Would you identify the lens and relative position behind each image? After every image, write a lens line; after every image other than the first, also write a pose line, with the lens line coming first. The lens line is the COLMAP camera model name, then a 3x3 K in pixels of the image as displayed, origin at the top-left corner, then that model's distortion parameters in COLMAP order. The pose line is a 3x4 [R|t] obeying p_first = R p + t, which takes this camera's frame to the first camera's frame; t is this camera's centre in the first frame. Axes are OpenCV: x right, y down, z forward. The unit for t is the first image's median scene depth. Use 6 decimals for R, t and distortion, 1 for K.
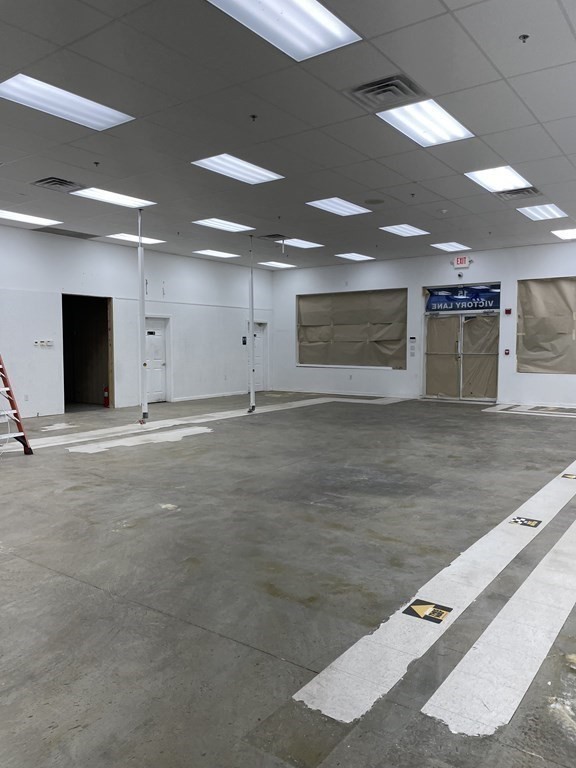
lens RADIAL K [[576.9, 0, 284.3], [0, 576.9, 380.3], [0, 0, 1]] dist [0.083798, -0.114268]
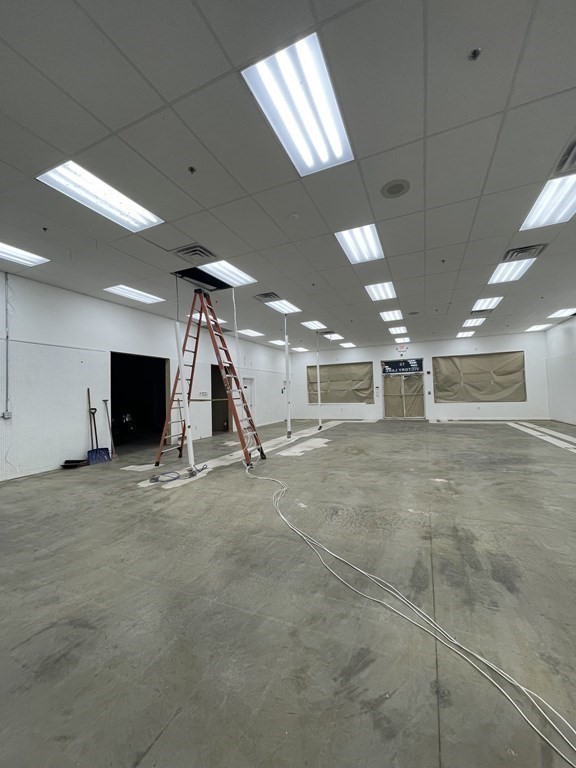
lens RADIAL K [[308.2, 0, 288.8], [0, 308.2, 385.2], [0, 0, 1]] dist [-0.009051, 0.000863]
pose [[0.975923, -0.020777, 0.217123, -0.316568], [0.042344, 0.994561, -0.095156, 0.005064], [-0.213965, 0.102059, 0.971495, 0.083821]]
